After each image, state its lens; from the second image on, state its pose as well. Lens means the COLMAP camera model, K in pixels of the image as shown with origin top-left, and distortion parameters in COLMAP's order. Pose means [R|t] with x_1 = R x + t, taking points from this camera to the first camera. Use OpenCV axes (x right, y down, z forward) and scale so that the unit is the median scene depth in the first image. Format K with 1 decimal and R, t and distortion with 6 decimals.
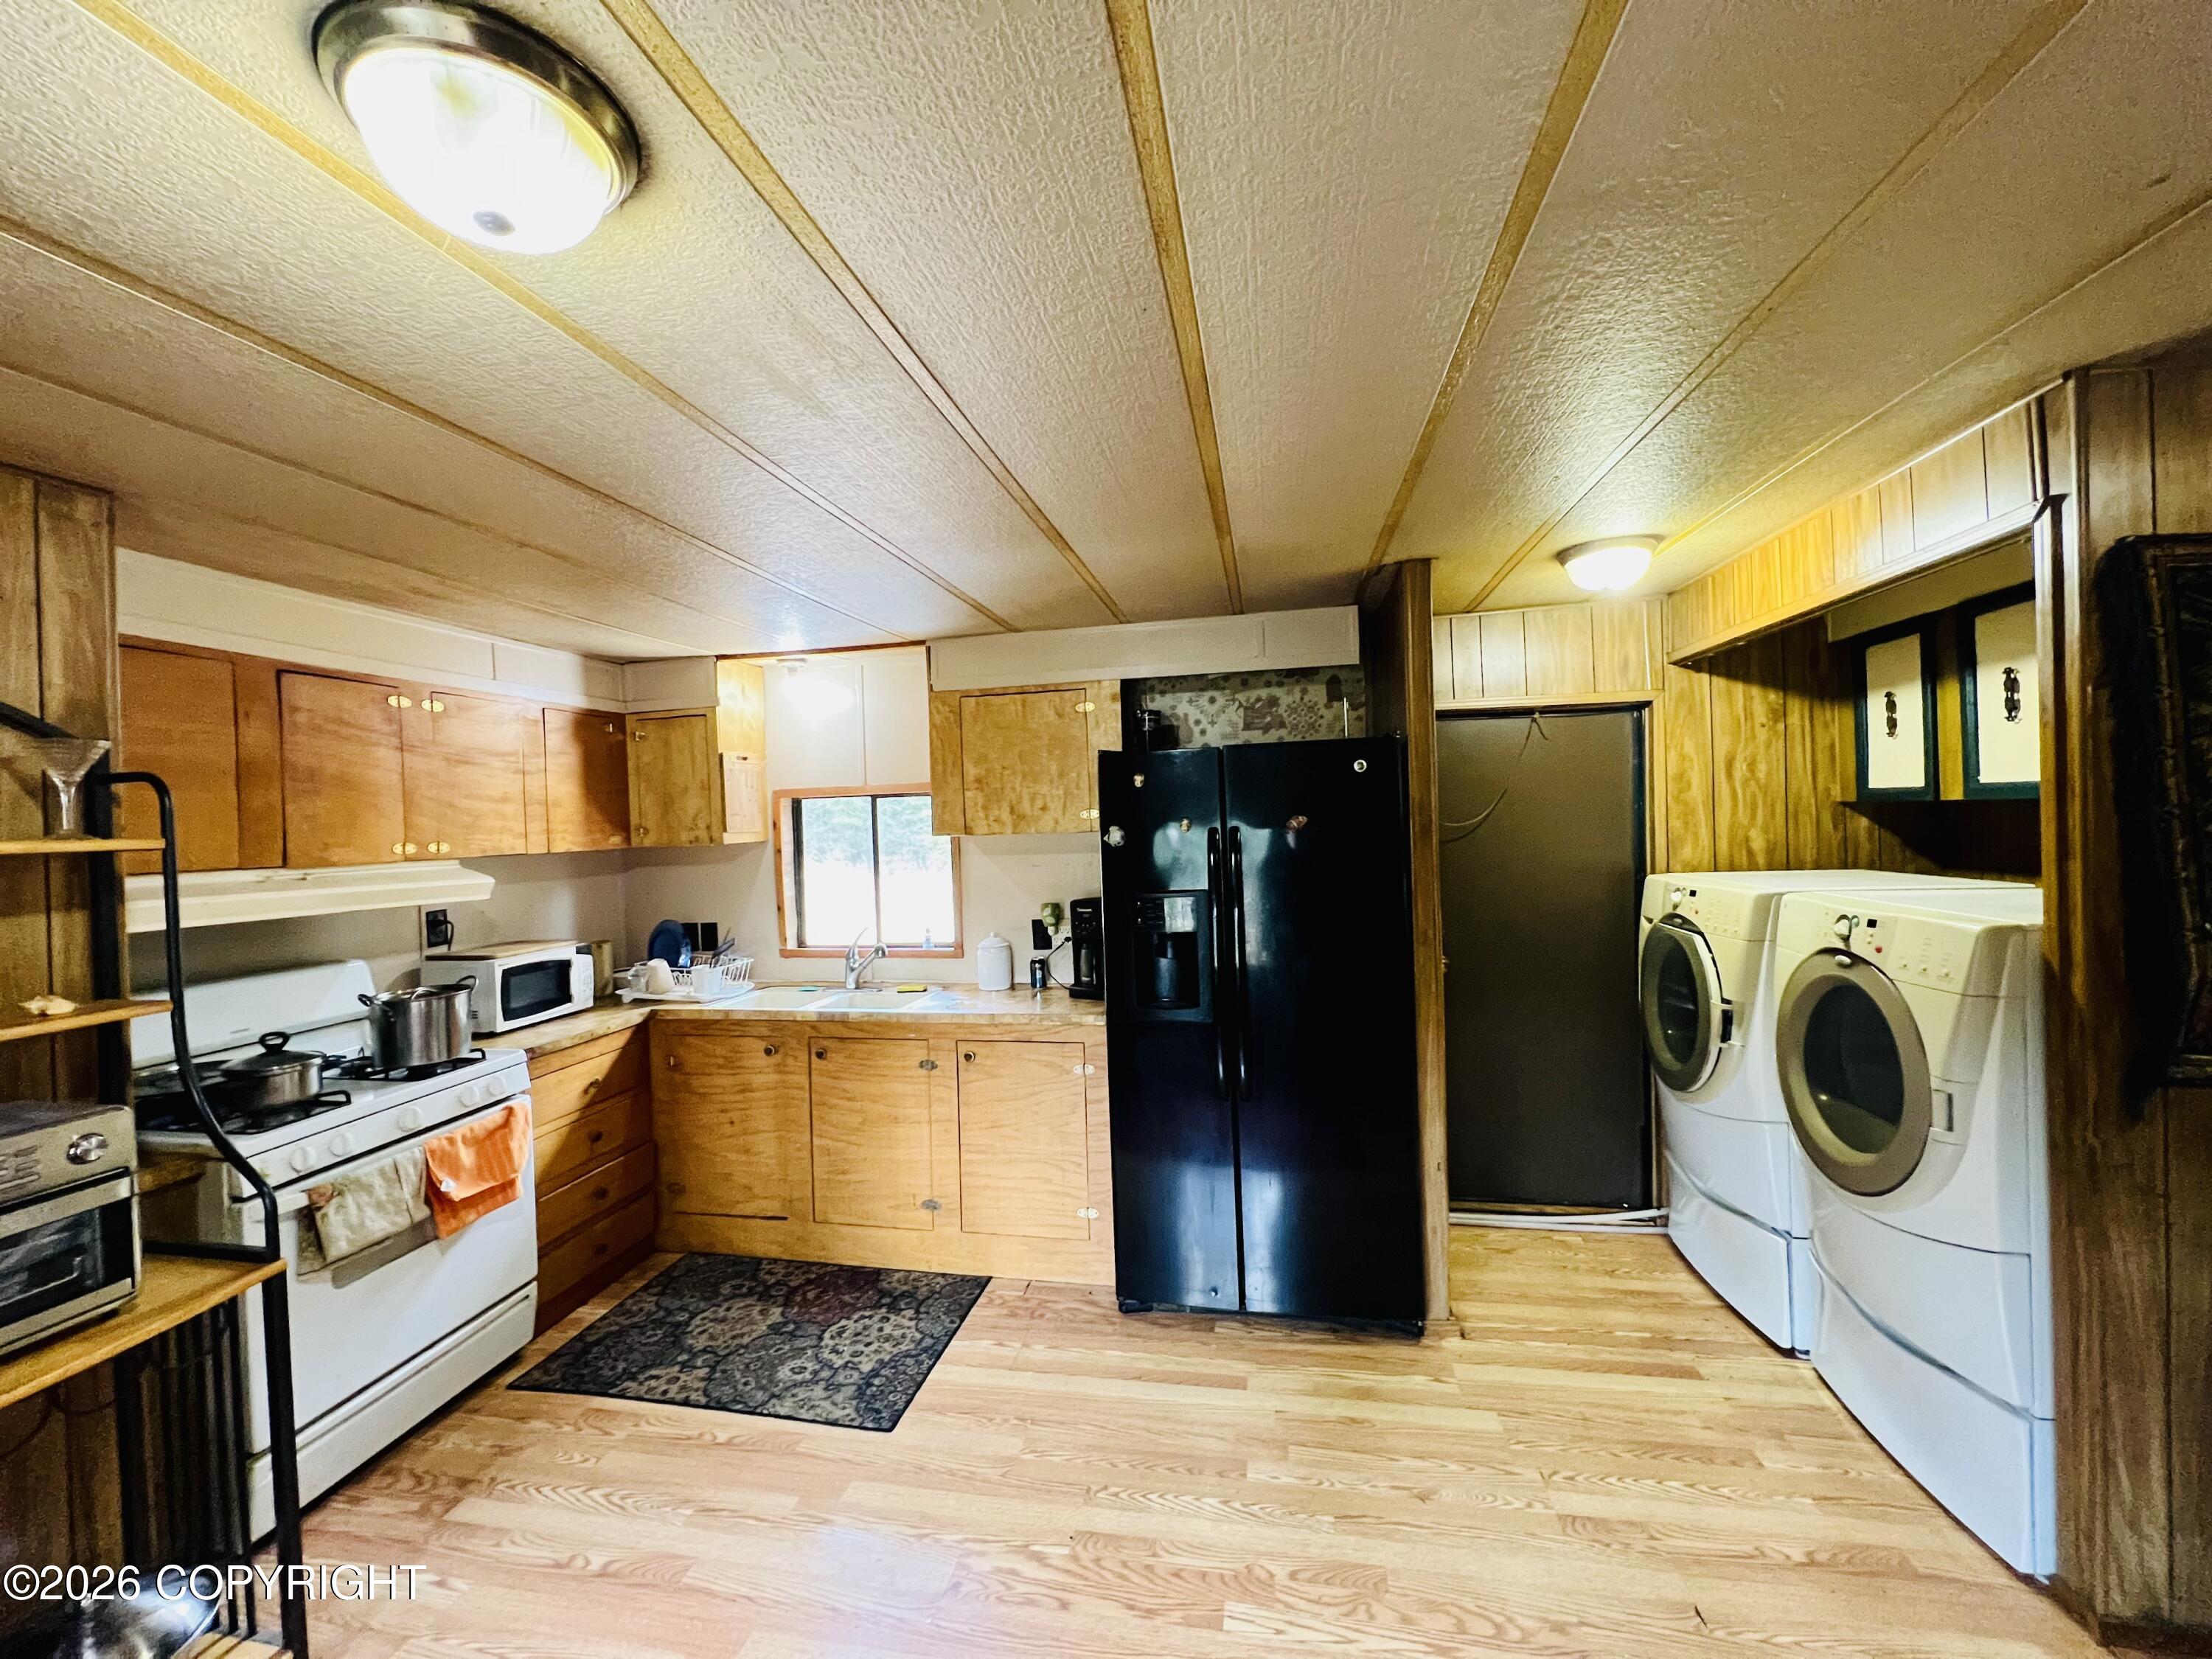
lens RADIAL K [[879.4, 0, 1101.0], [0, 879.4, 821.7], [0, 0, 1]] dist [-0.000112, -0.000512]
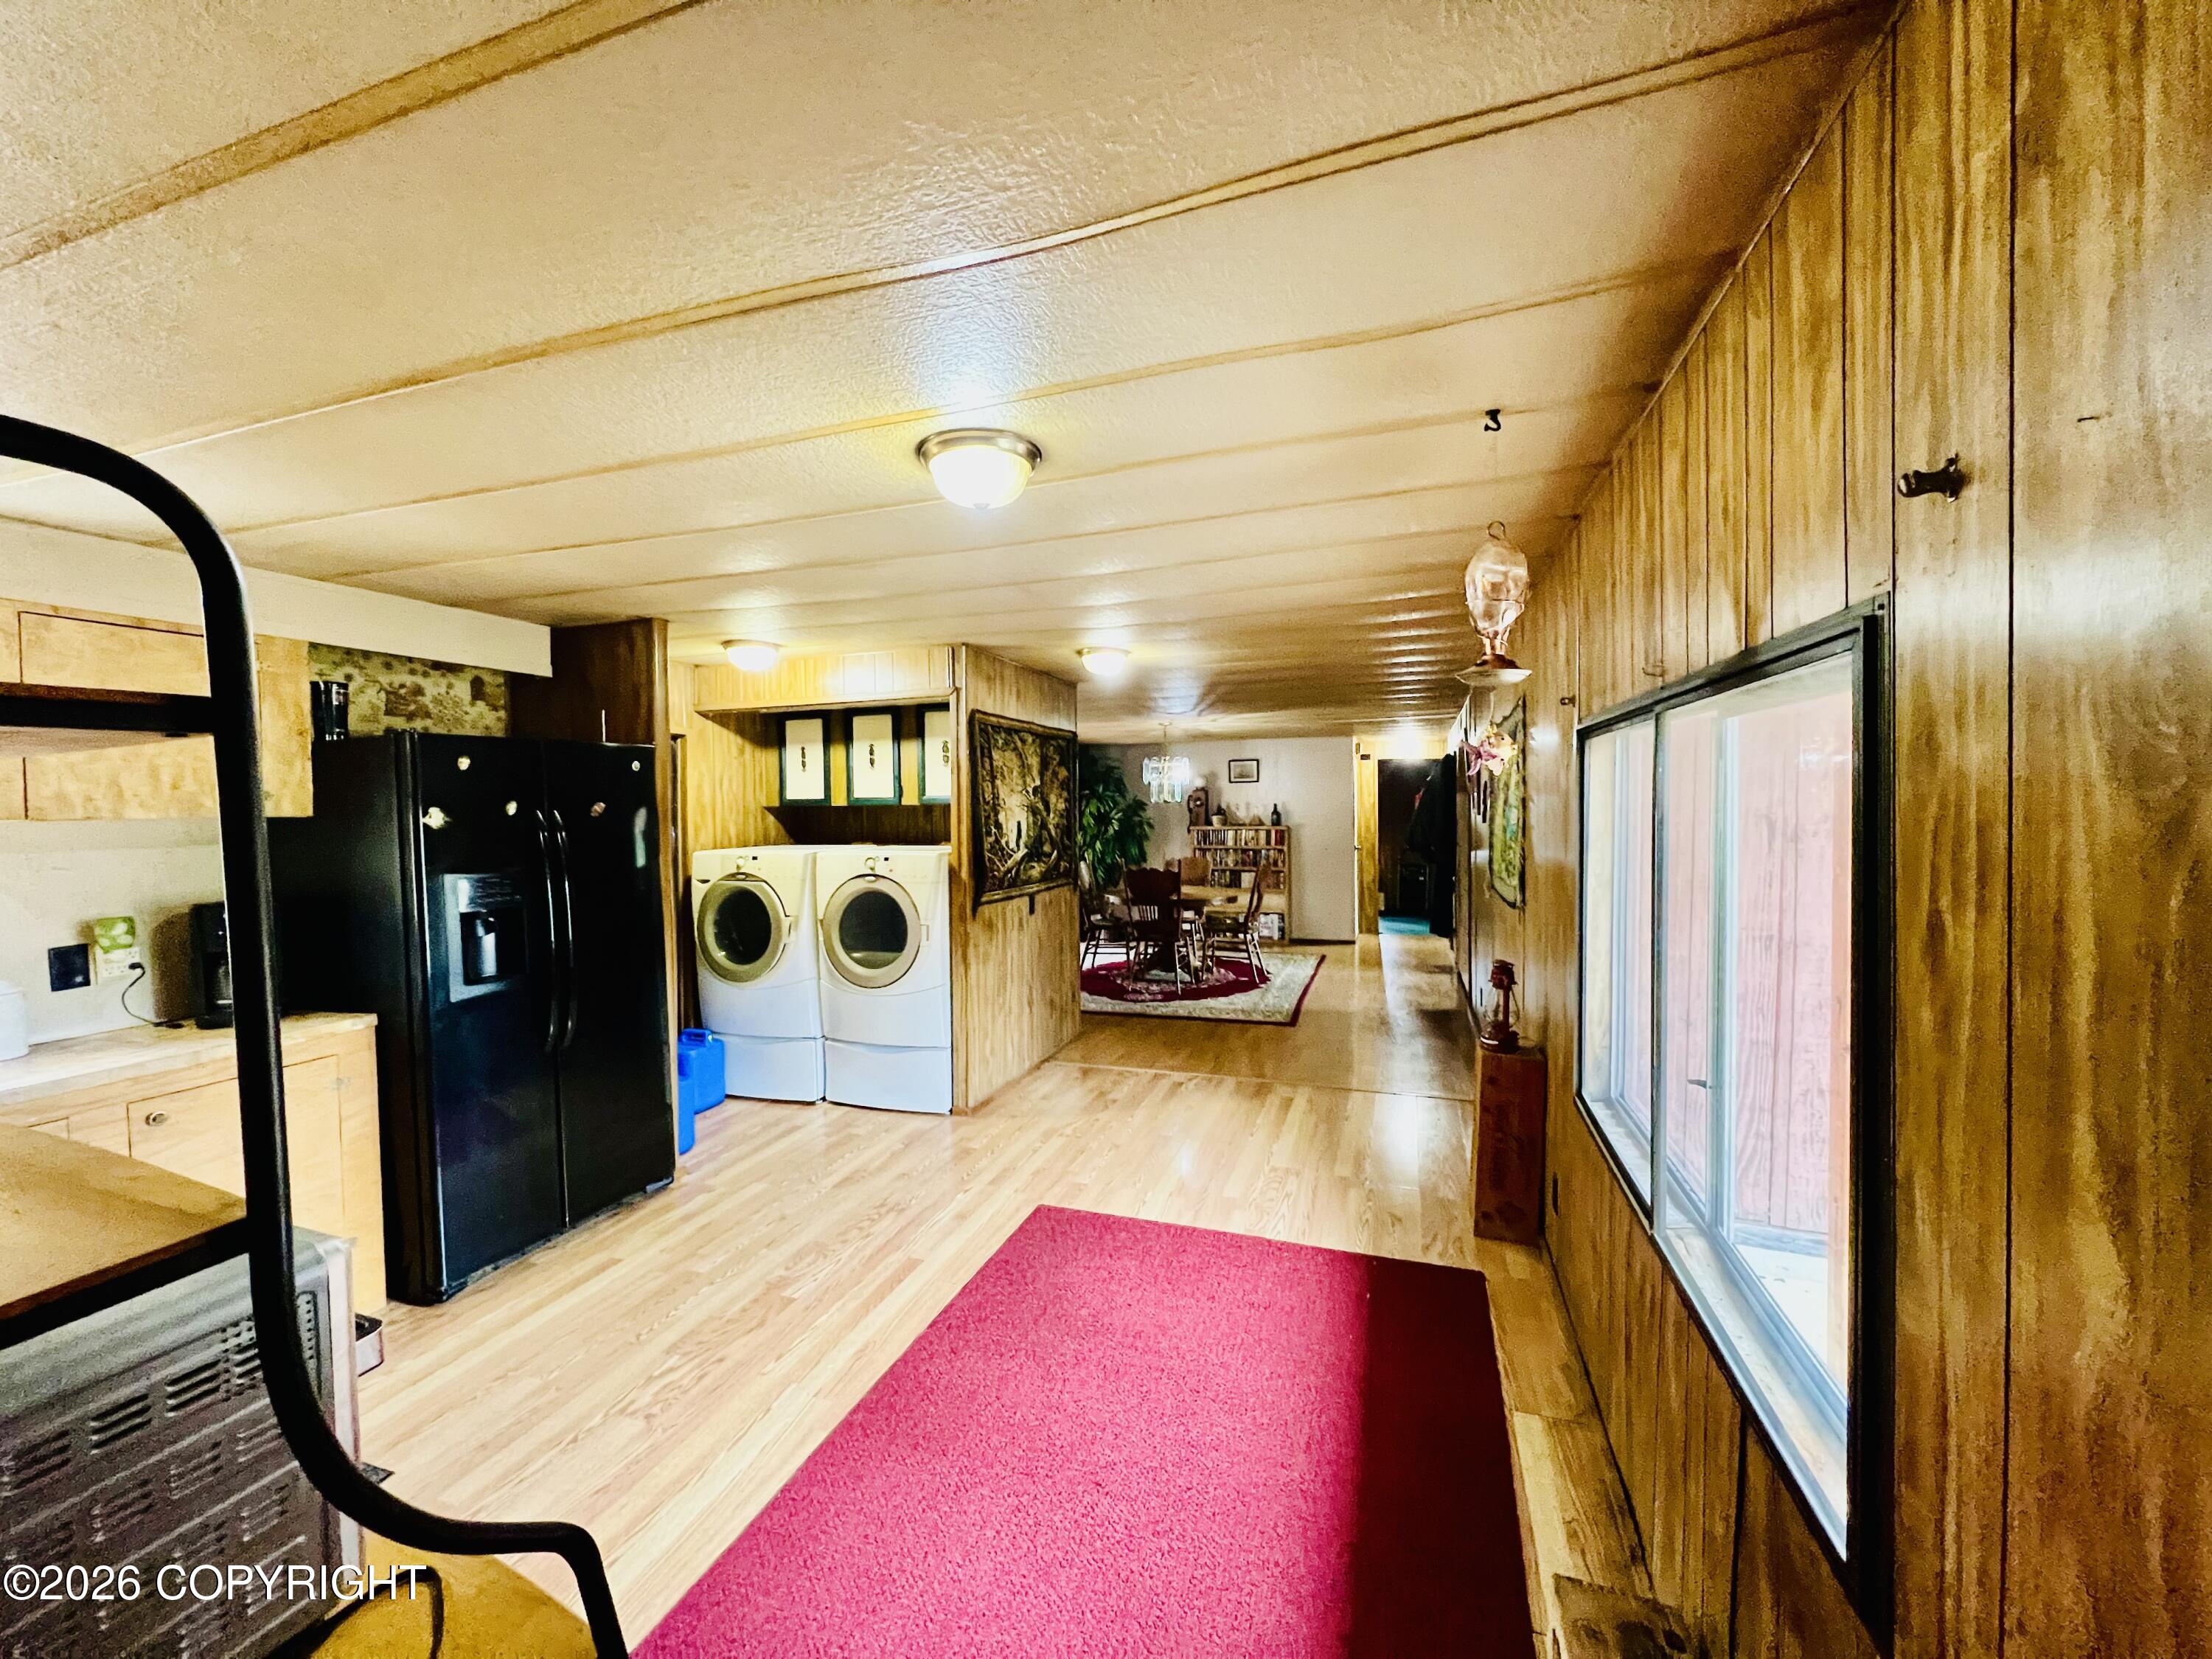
lens RADIAL K [[879.4, 0, 1101.7], [0, 879.4, 821.4], [0, 0, 1]] dist [-0.000112, -0.000512]
pose [[0.137802, 0.013449, 0.990369, -0.832747], [0.011453, 0.999819, -0.015171, 0.043129], [-0.990394, 0.013433, 0.137623, 0.125048]]
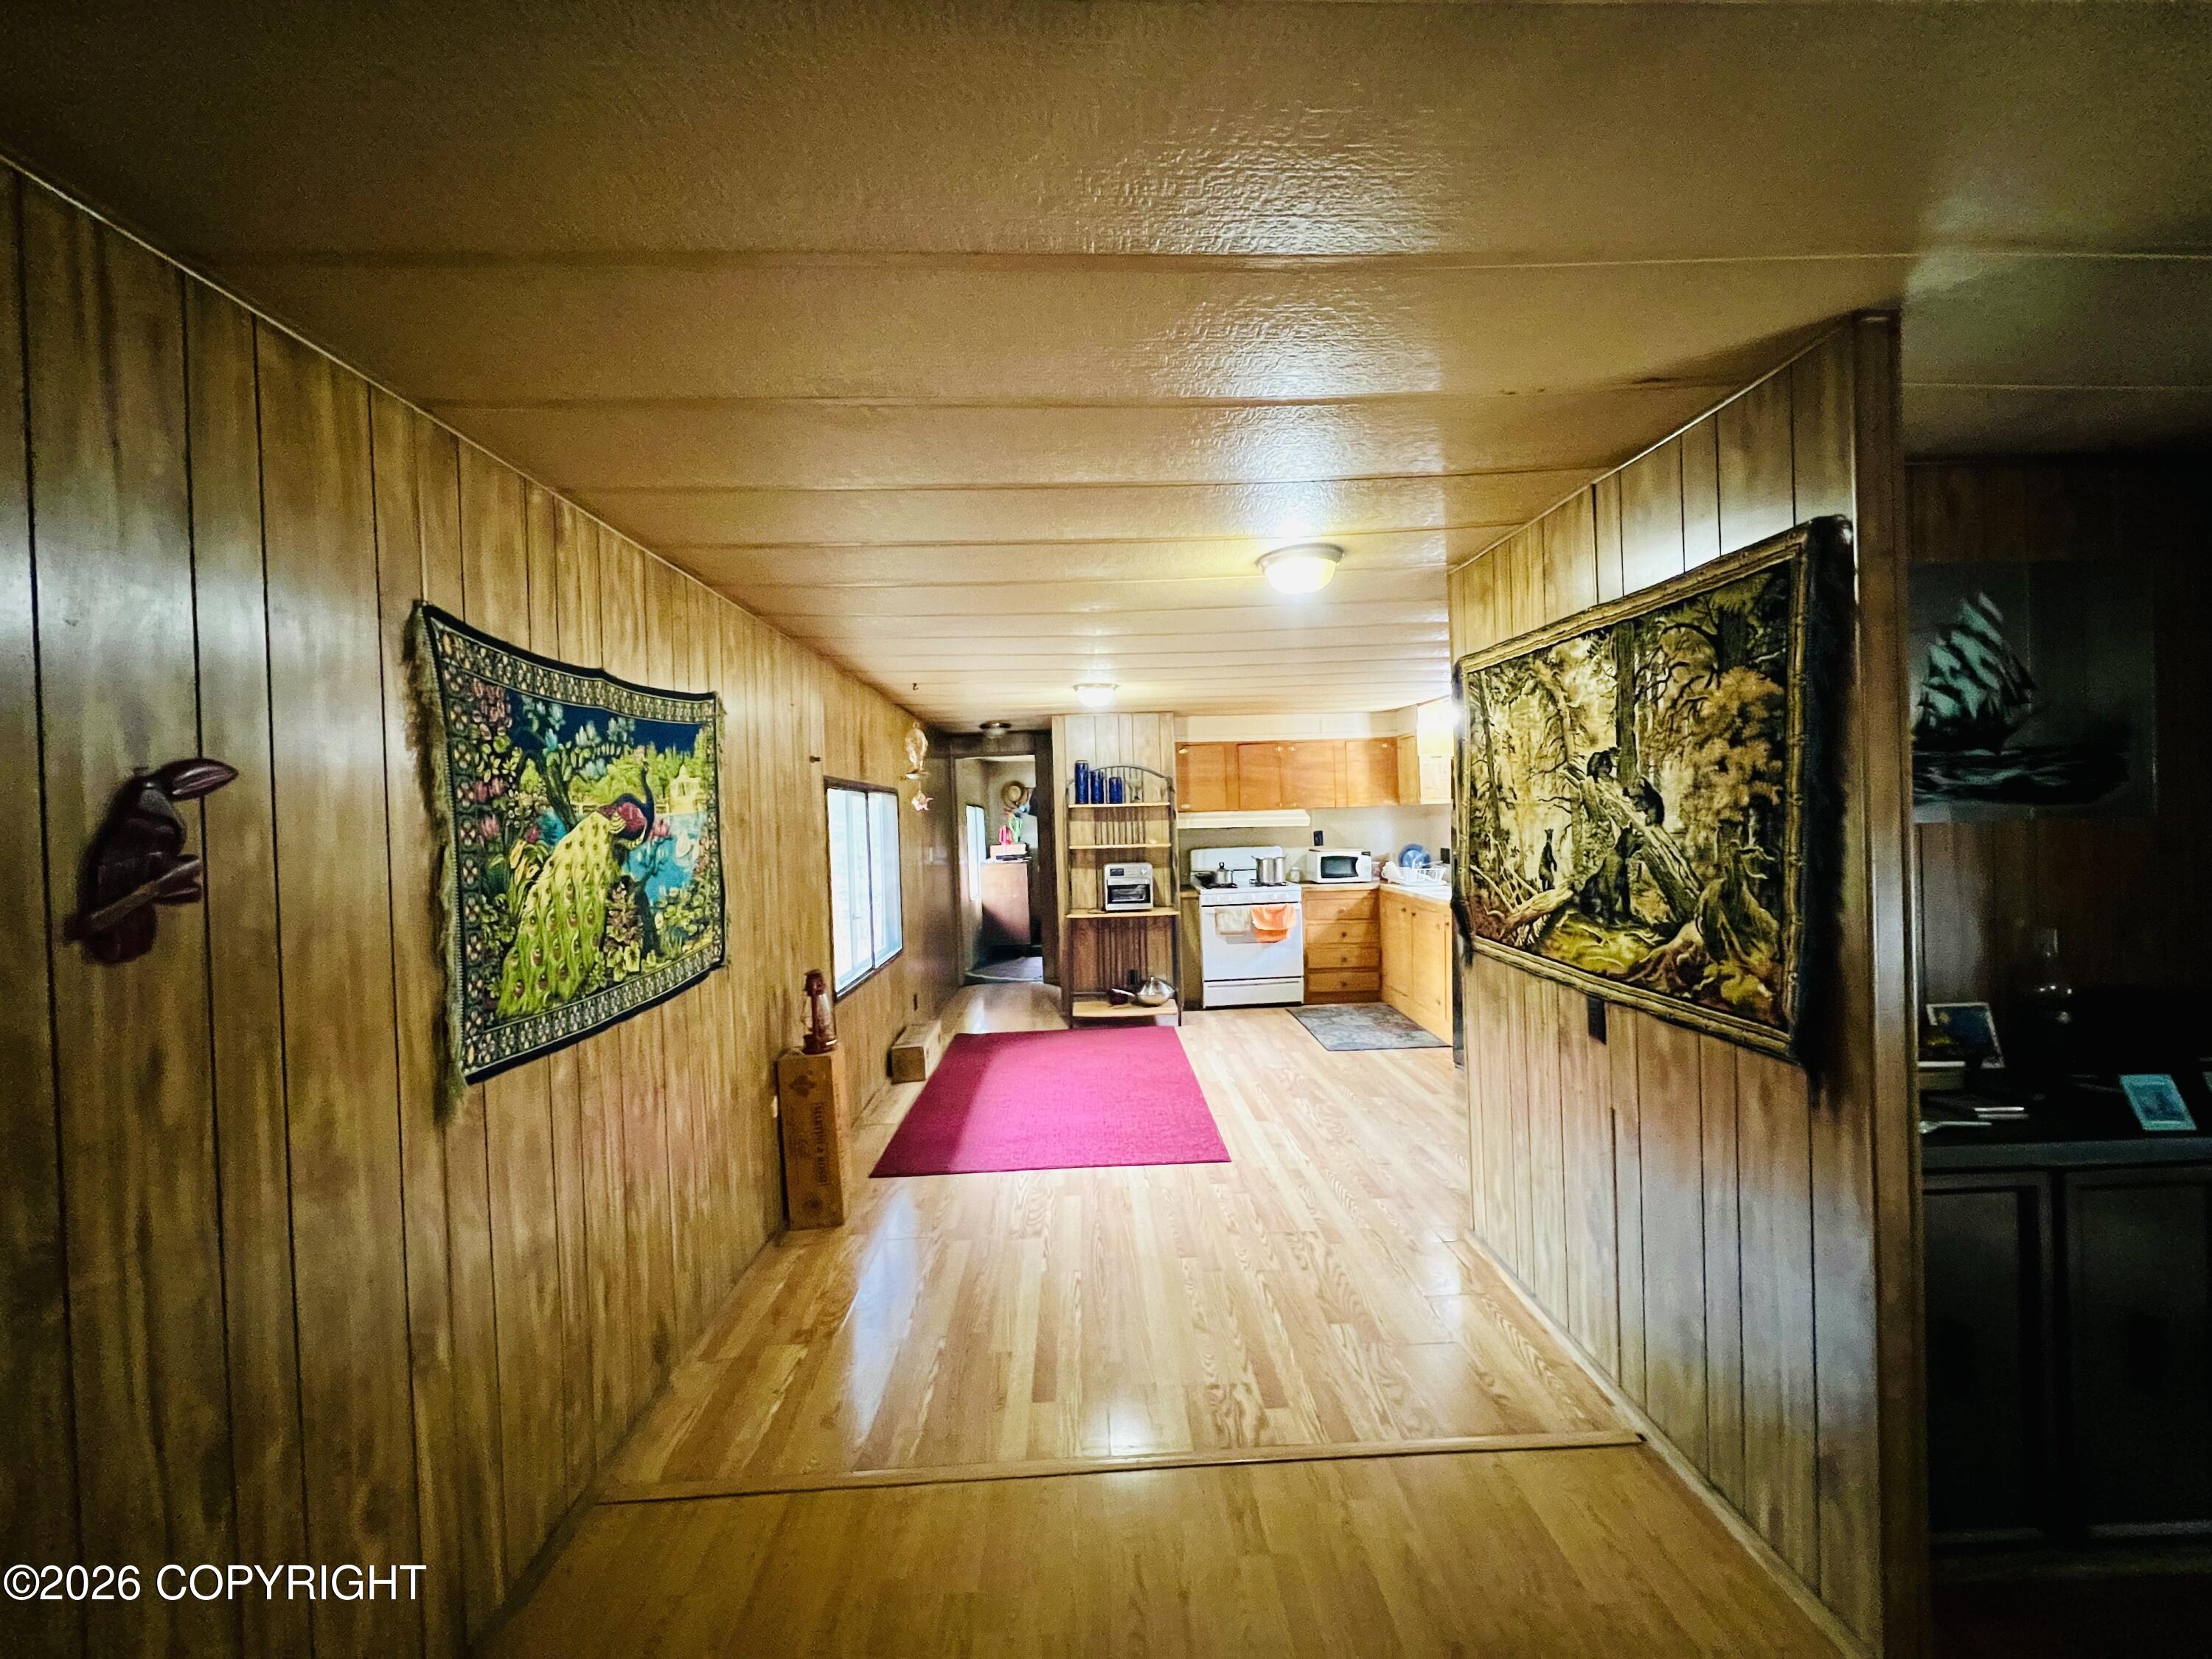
lens RADIAL K [[879.4, 0, 1102.2], [0, 879.4, 825.3], [0, 0, 1]] dist [-0.000112, -0.000512]
pose [[0.220429, 0.040595, -0.974558, 1.568694], [0.020381, 0.998724, 0.046212, -0.038210], [0.975190, -0.030049, 0.219320, -0.091024]]
